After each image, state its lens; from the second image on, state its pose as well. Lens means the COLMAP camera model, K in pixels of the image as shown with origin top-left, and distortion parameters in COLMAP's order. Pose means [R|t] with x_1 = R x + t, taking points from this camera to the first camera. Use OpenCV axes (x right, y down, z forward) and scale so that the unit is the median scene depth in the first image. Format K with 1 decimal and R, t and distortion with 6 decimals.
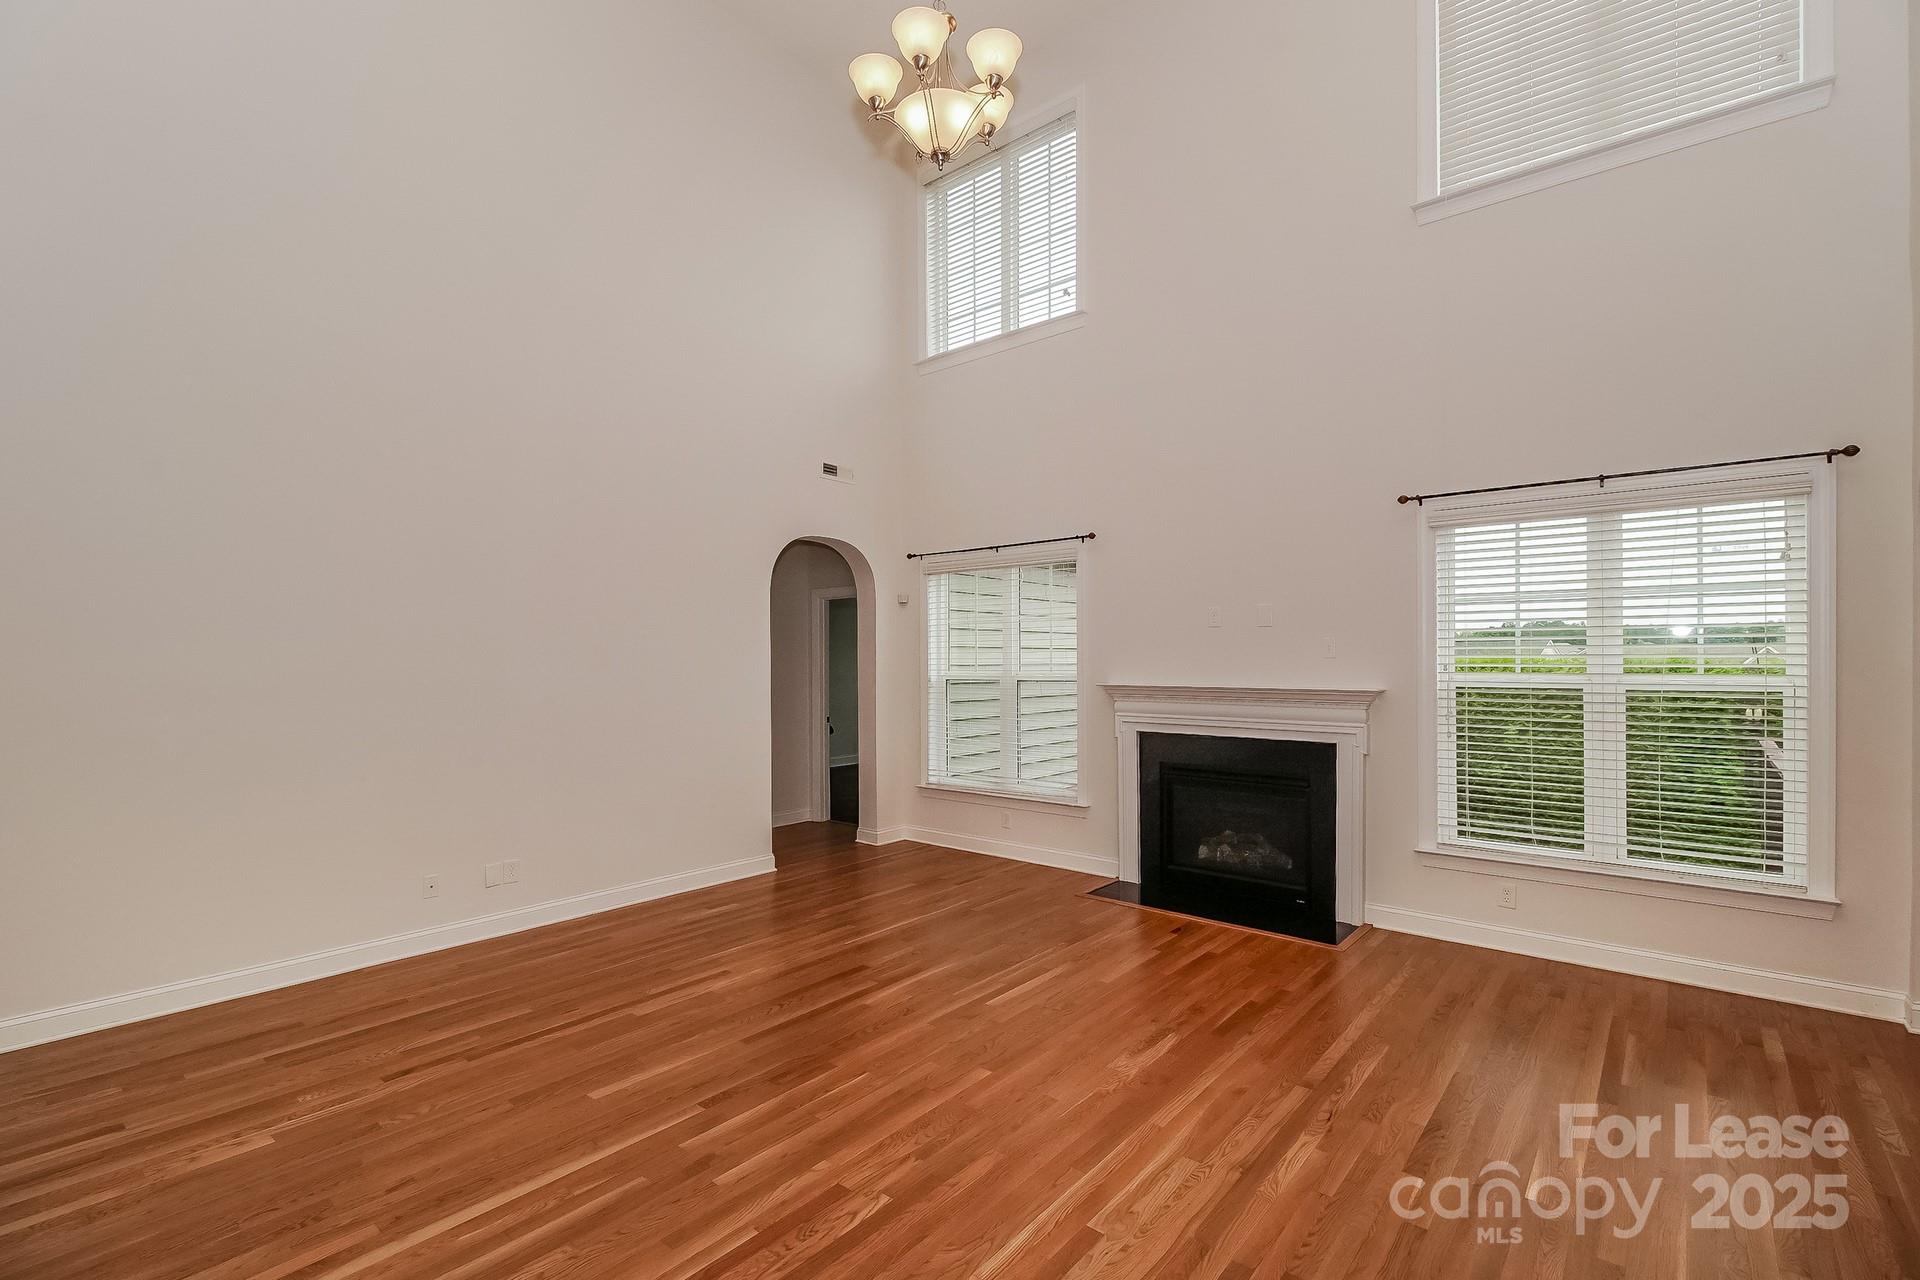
lens RADIAL K [[843.5, 0, 962.1], [0, 843.5, 682.2], [0, 0, 1]] dist [-0.008697, 0.000063]
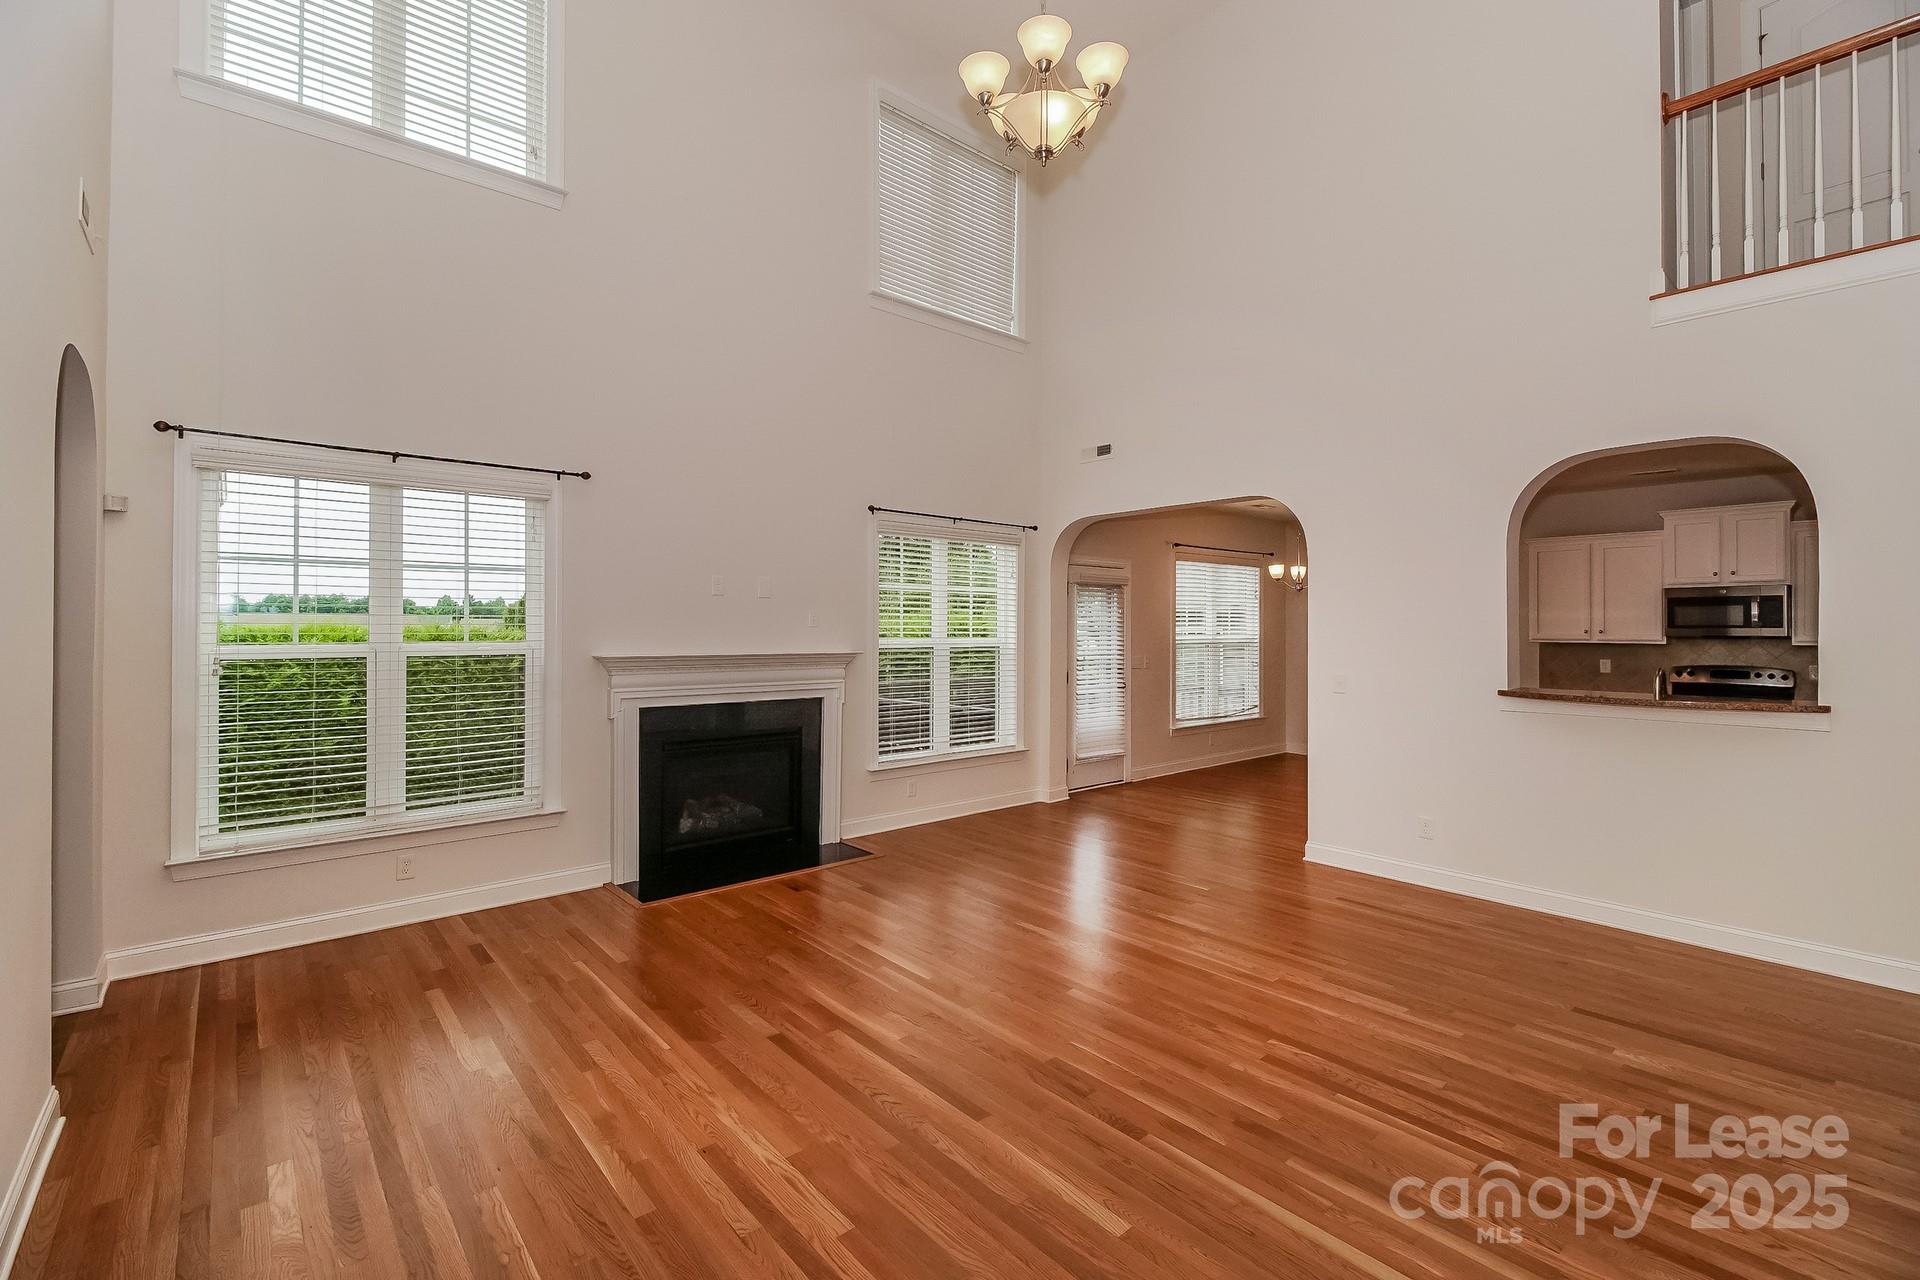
lens RADIAL K [[842.6, 0, 960.0], [0, 842.6, 640.0], [0, 0, 1]] dist [0.008012, -0.000578]
pose [[0.163190, -0.011267, 0.986530, -0.599368], [0.023572, 0.999694, 0.007518, -0.011924], [-0.986313, 0.022028, 0.163406, 0.513844]]
